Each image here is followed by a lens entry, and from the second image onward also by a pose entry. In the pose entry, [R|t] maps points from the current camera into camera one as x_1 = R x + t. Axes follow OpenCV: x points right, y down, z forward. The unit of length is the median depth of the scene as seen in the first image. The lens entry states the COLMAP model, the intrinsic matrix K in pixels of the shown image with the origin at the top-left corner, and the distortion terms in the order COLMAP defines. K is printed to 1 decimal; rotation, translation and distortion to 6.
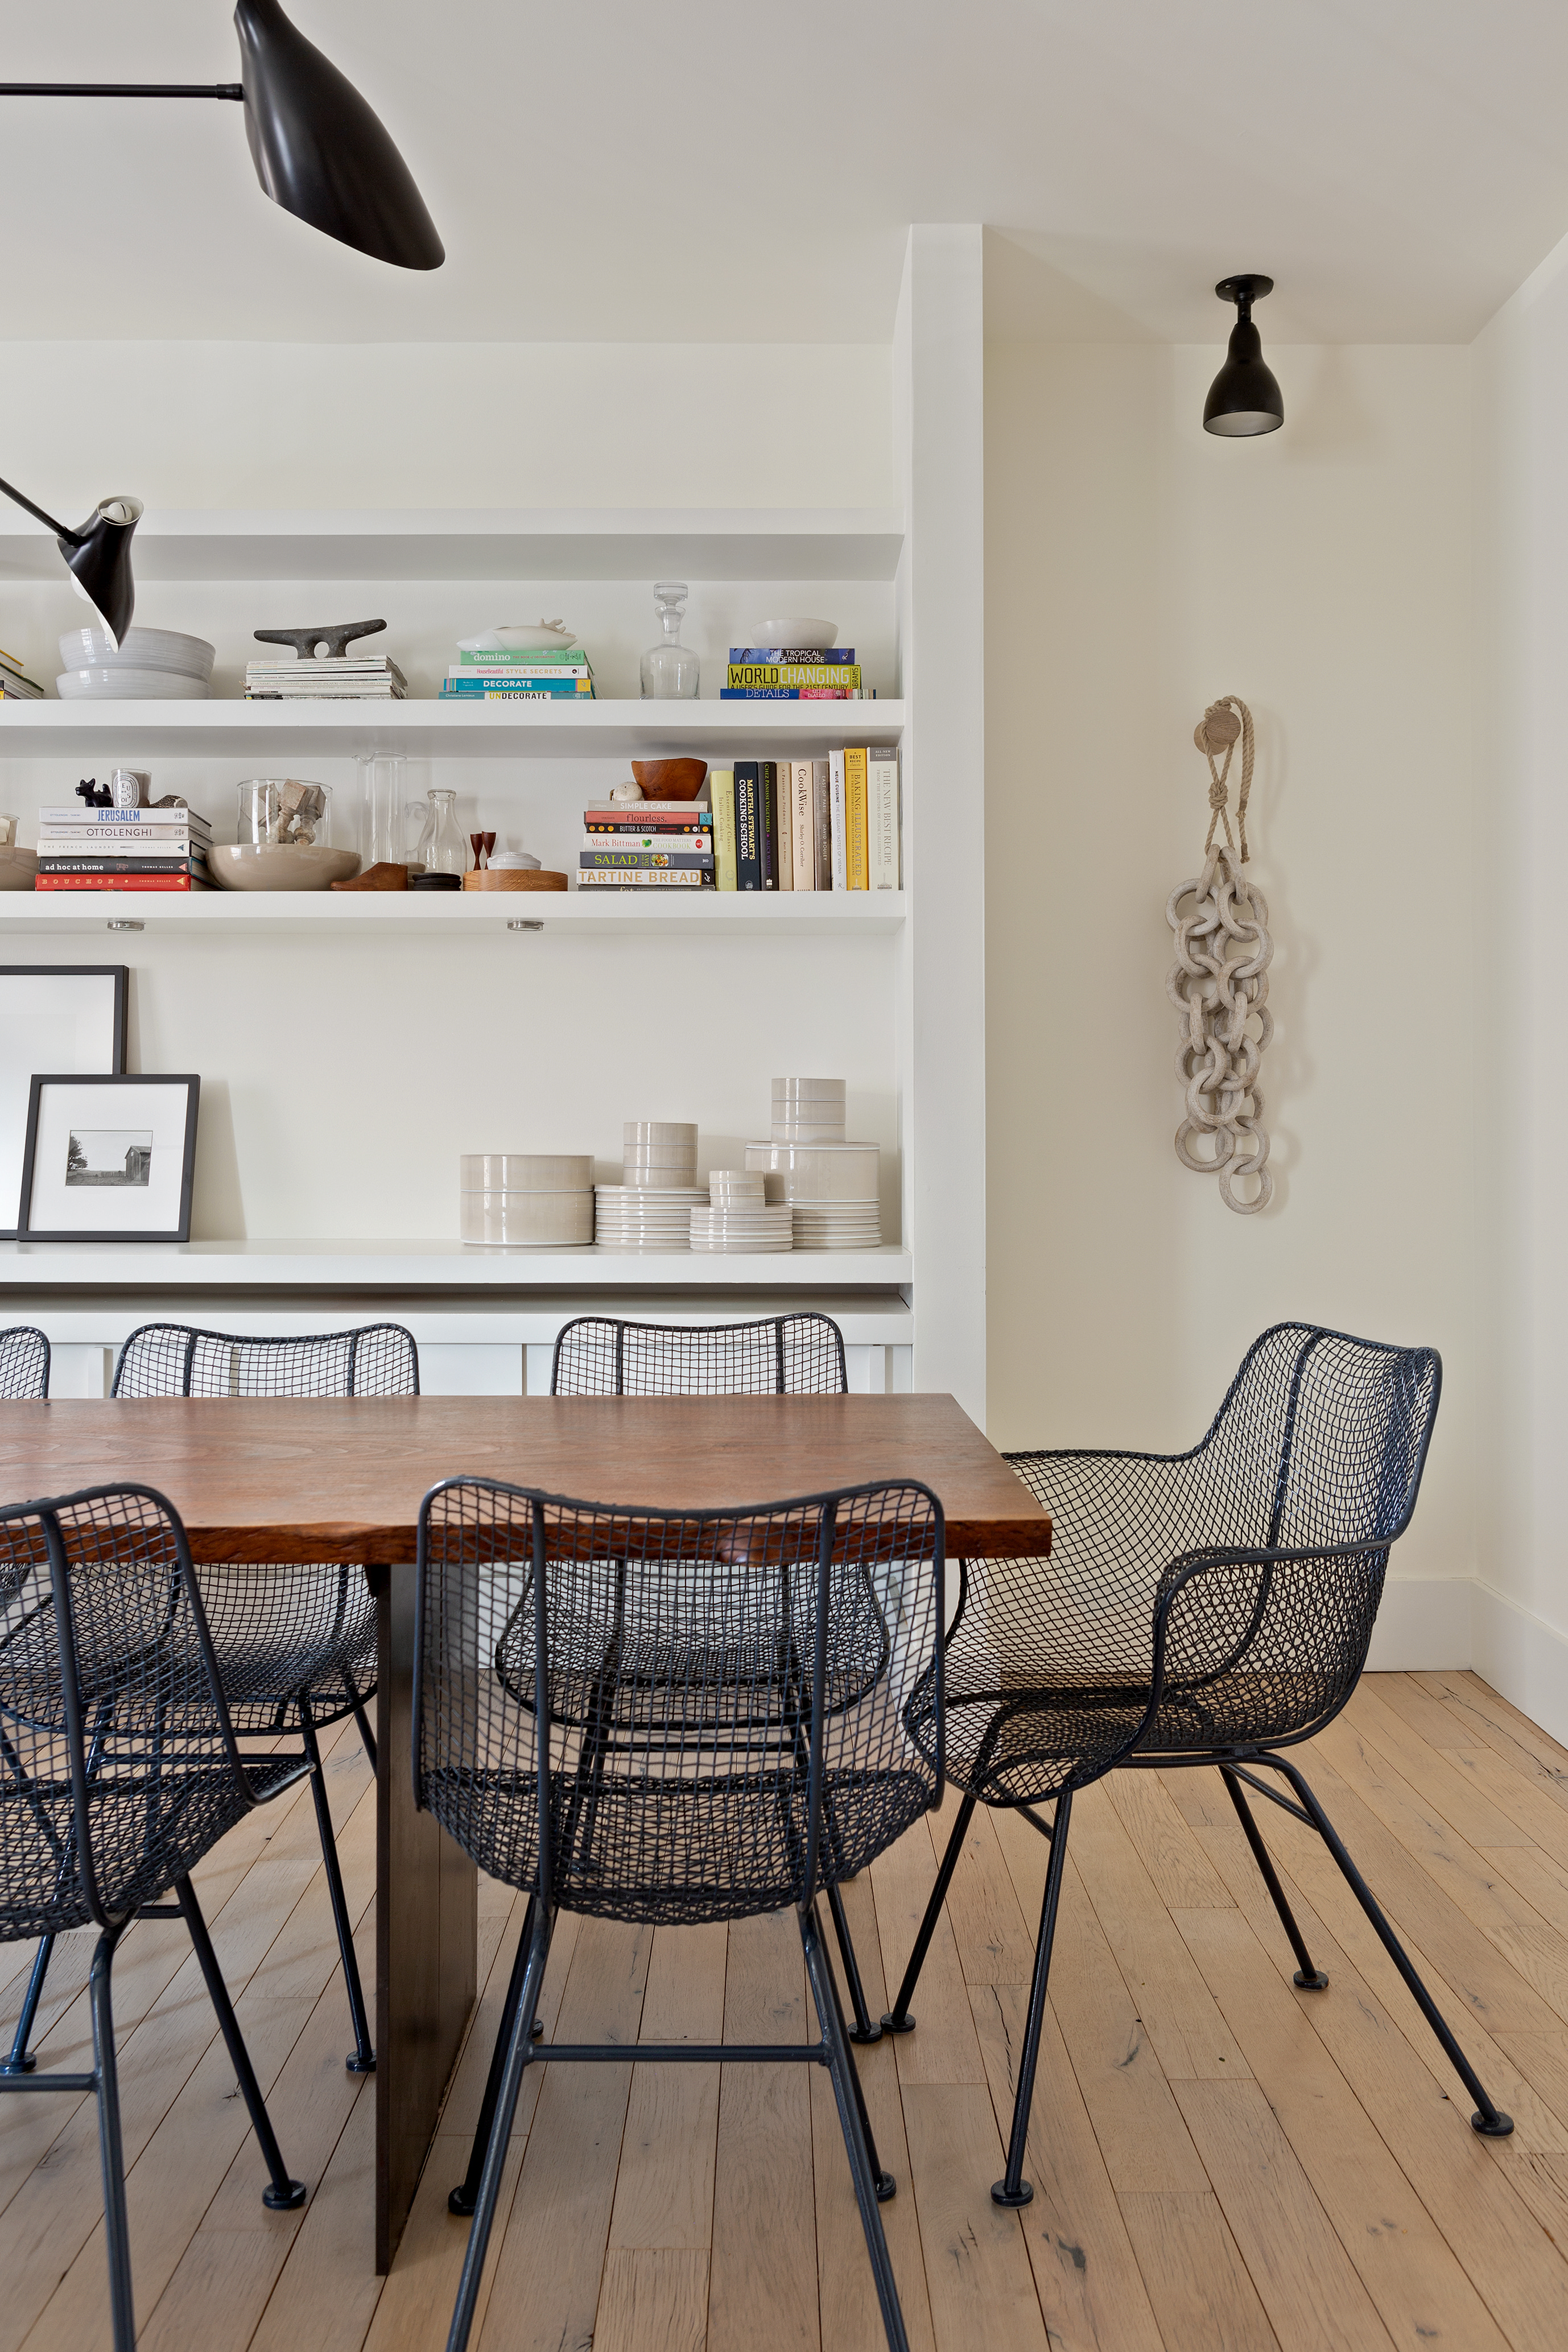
lens RADIAL K [[2153.4, 0, 784.0], [0, 2153.4, 1176.0], [0, 0, 1]] dist [-0.009245, -0.001931]
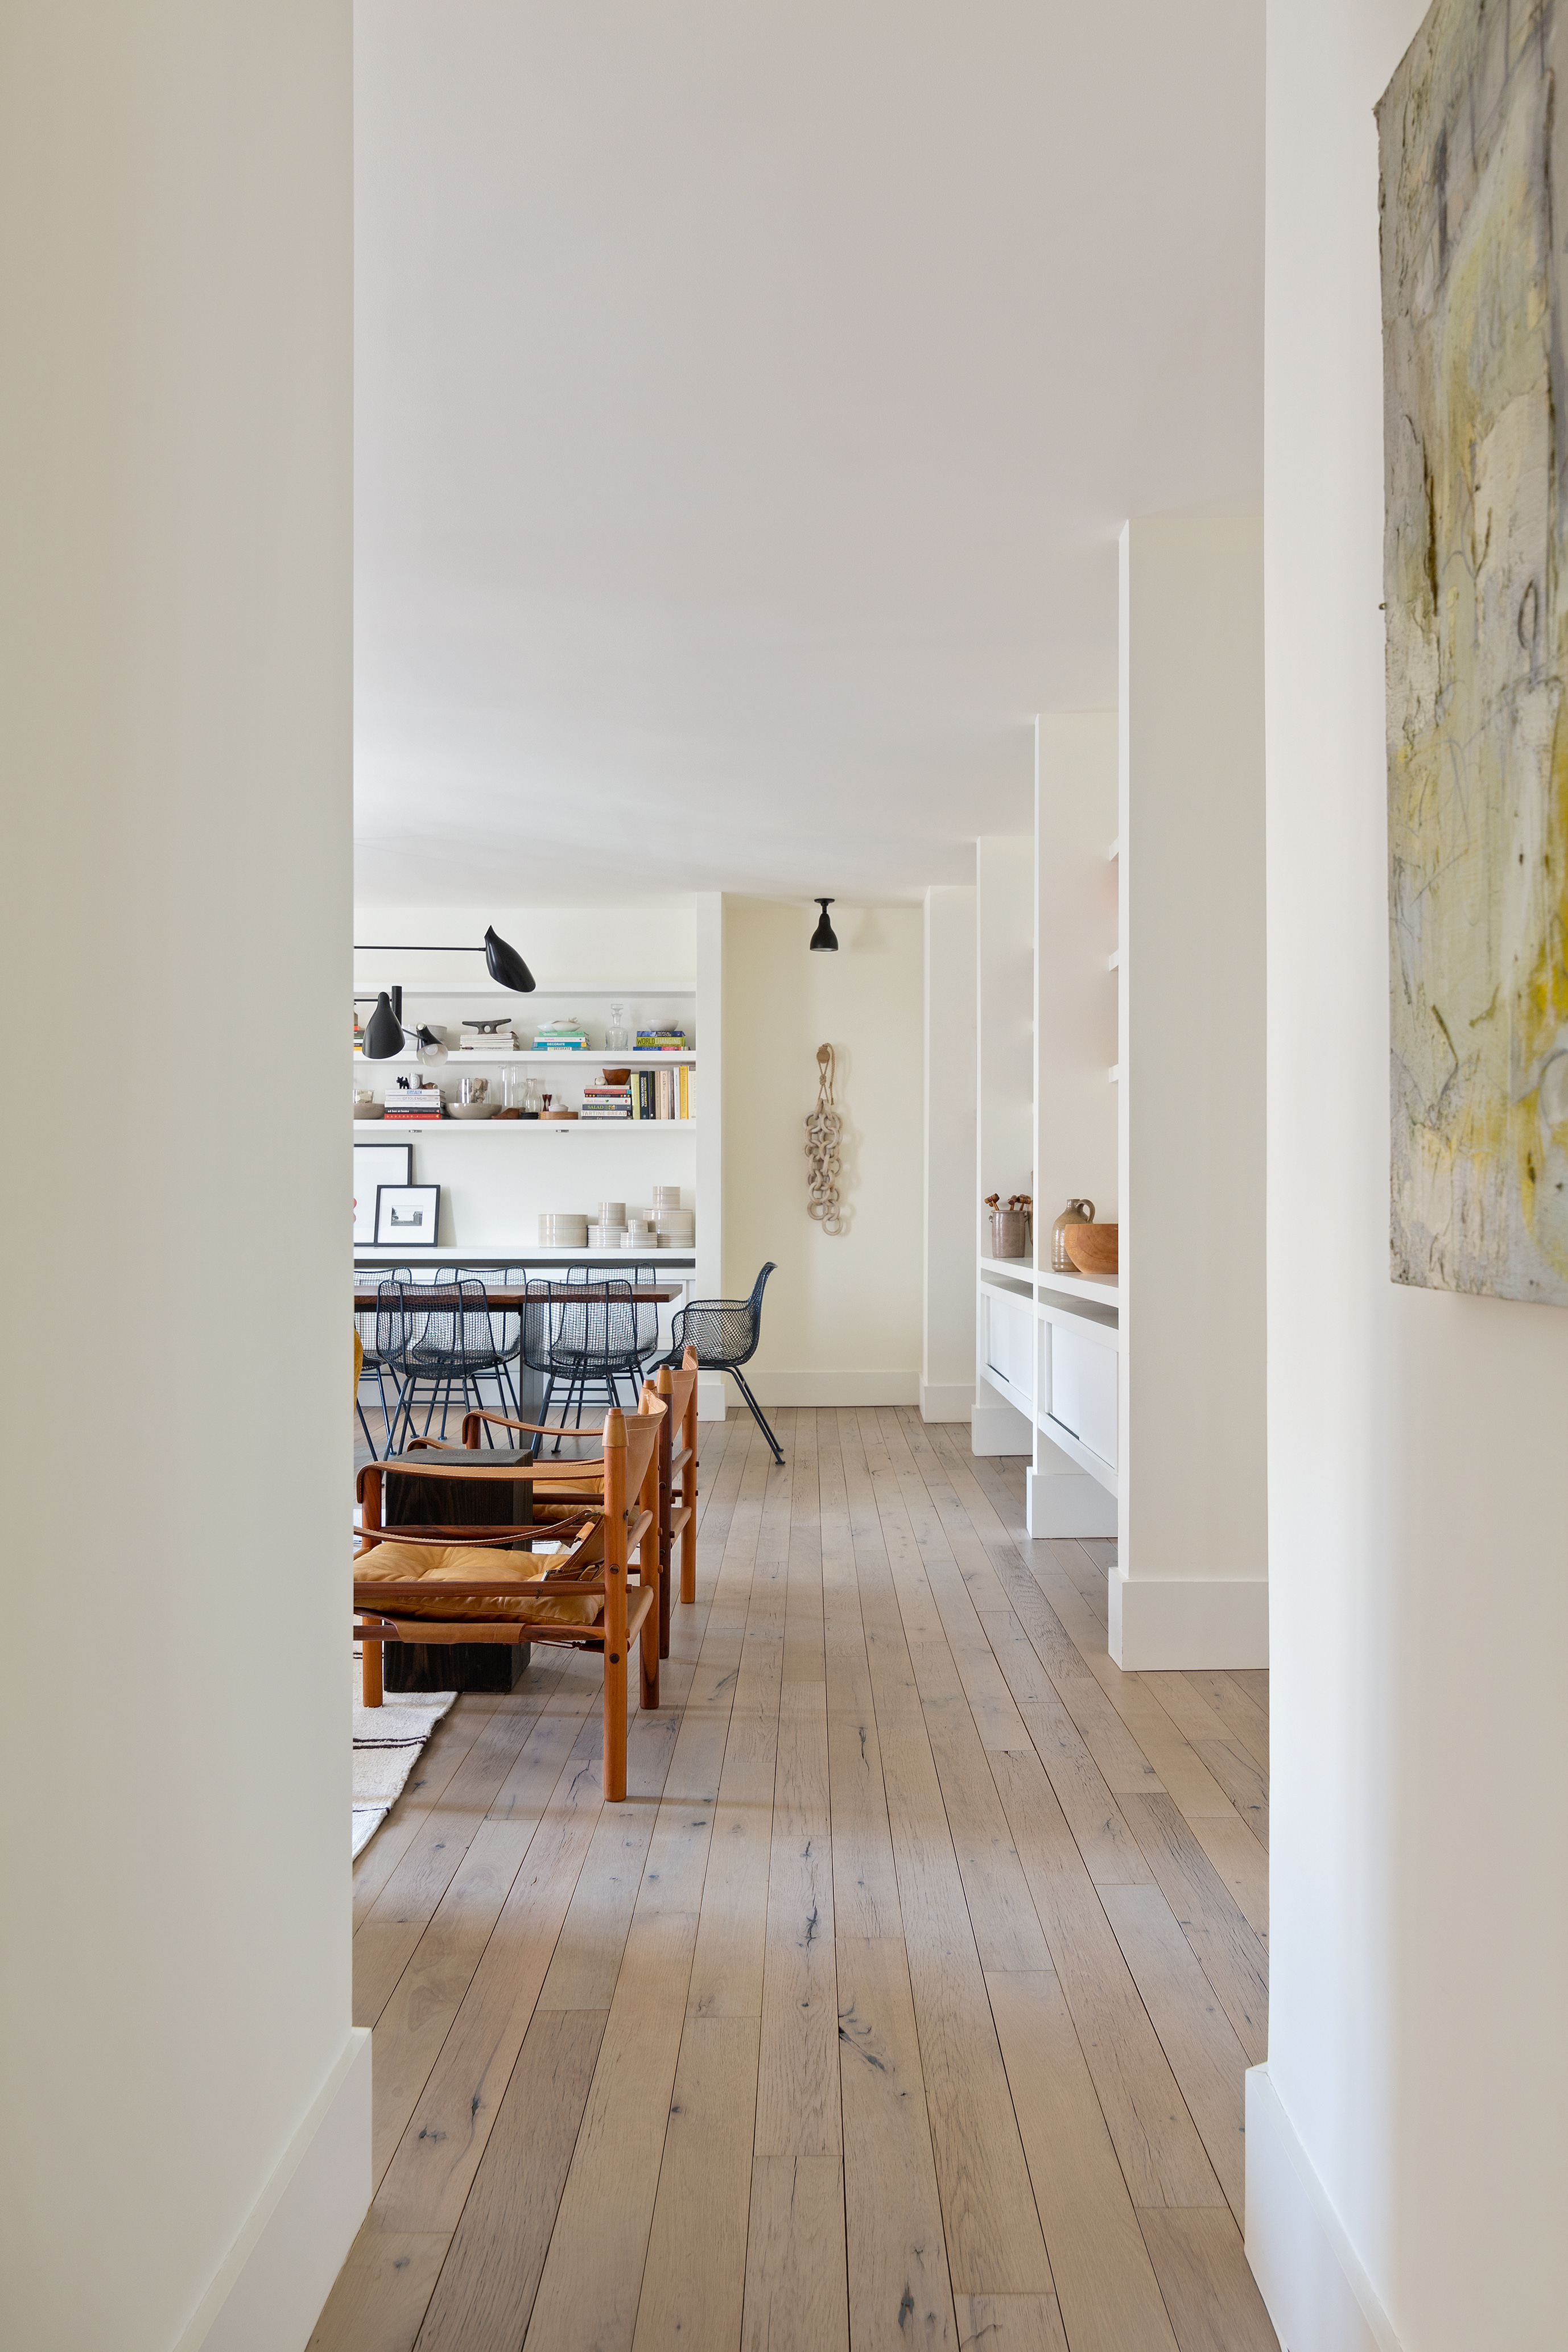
lens RADIAL K [[1147.1, 0, 784.7], [0, 1147.1, 1211.6], [0, 0, 1]] dist [0.000823, 0.000014]
pose [[0.997867, -0.002392, 0.065236, 0.066793], [0.002888, 0.999968, -0.007502, -0.001425], [-0.065216, 0.007675, 0.997842, -0.477974]]
